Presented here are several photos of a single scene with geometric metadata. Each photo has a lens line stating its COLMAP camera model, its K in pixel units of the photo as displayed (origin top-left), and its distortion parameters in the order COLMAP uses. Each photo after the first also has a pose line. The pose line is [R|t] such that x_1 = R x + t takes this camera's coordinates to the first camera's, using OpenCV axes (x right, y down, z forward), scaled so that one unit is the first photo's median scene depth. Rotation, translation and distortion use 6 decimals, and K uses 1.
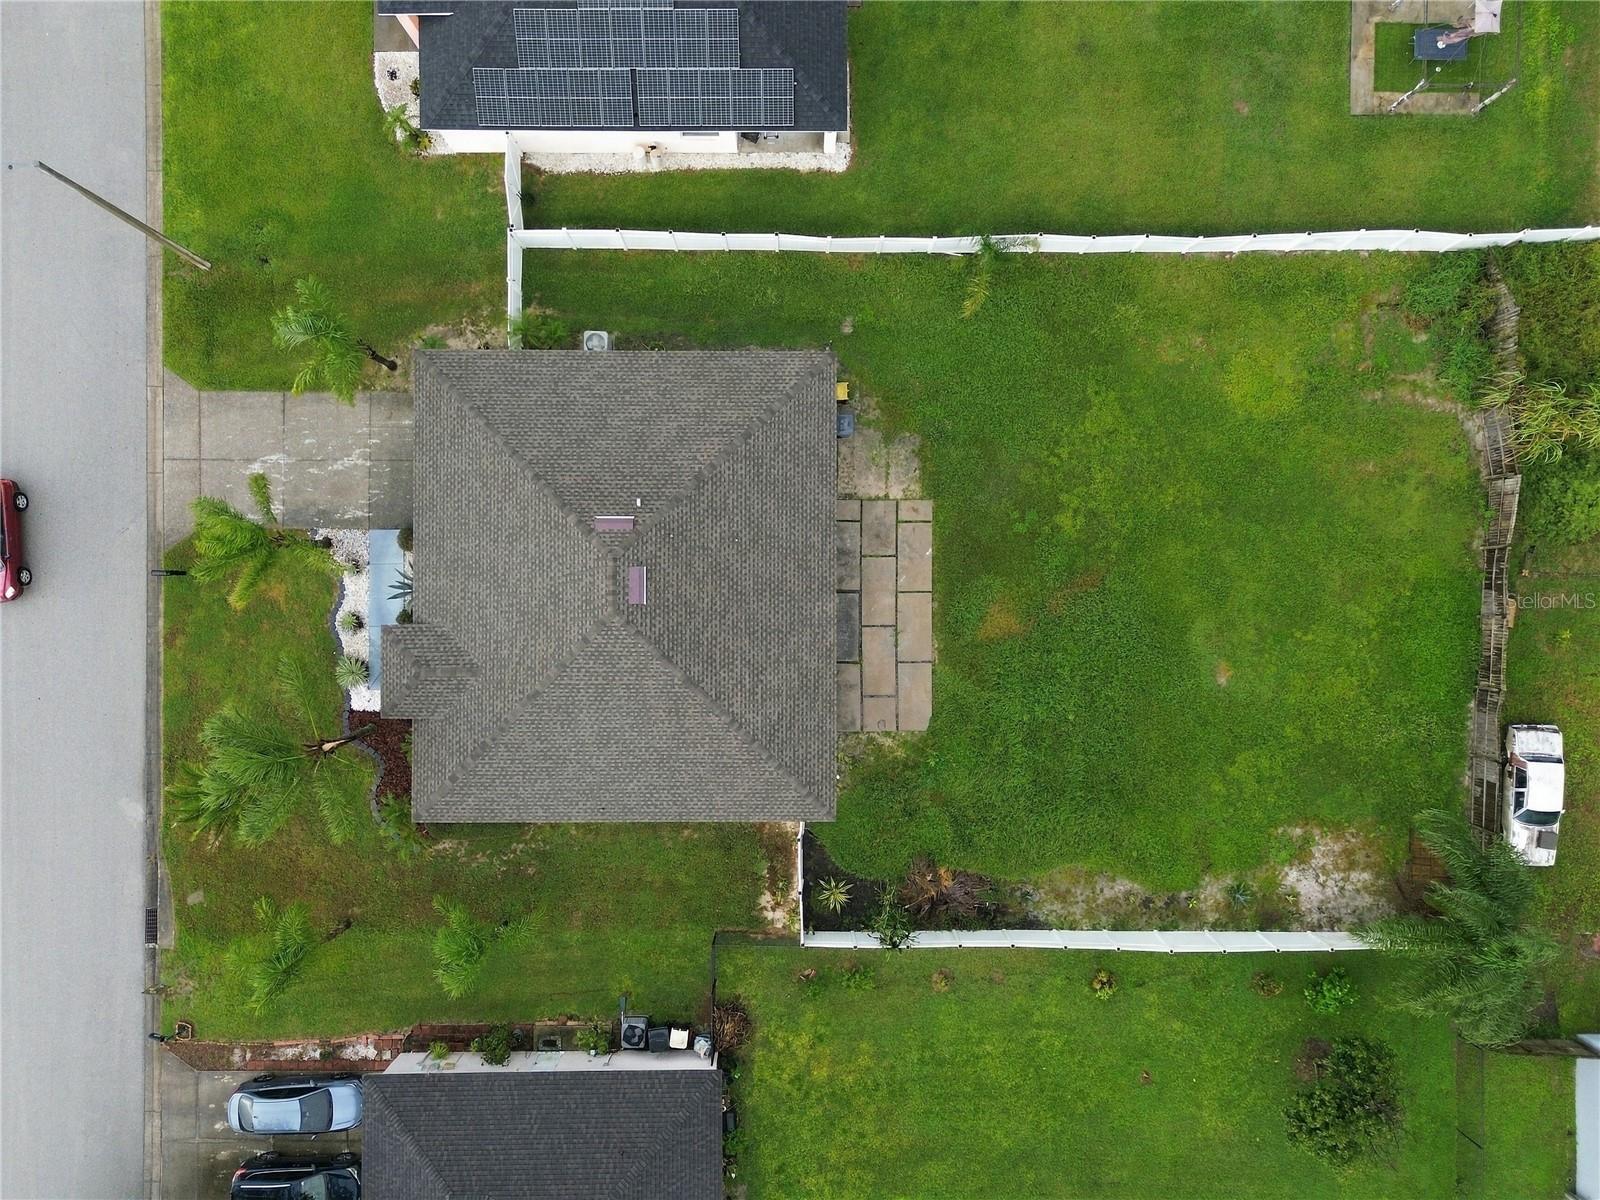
lens RADIAL K [[1129.9, 0, 799.0], [0, 1129.9, 600.6], [0, 0, 1]] dist [0.065416, -0.055305]
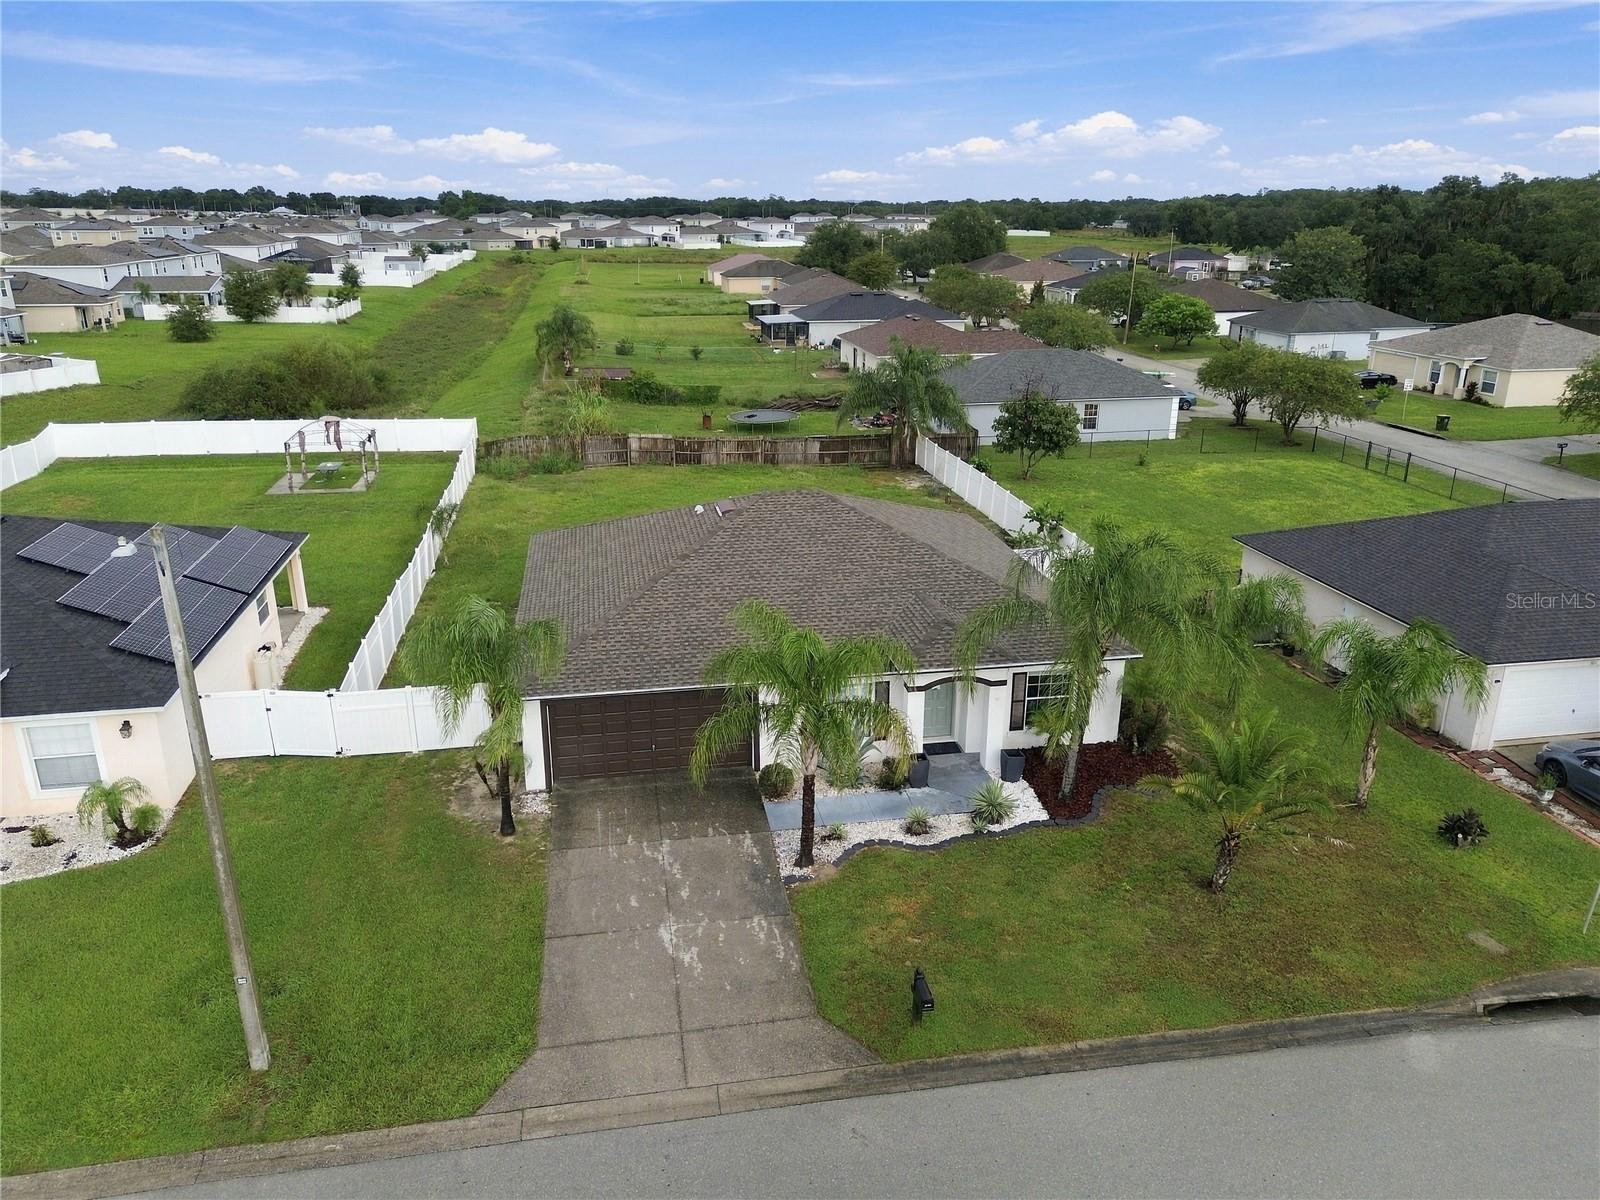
lens RADIAL K [[1129.9, 0, 800.2], [0, 1129.9, 595.1], [0, 0, 1]] dist [0.065416, -0.055305]
pose [[-0.176086, -0.320792, 0.930637, -0.925861], [0.984356, -0.051453, 0.168514, -0.145969], [-0.006174, 0.945751, 0.324834, 0.670036]]
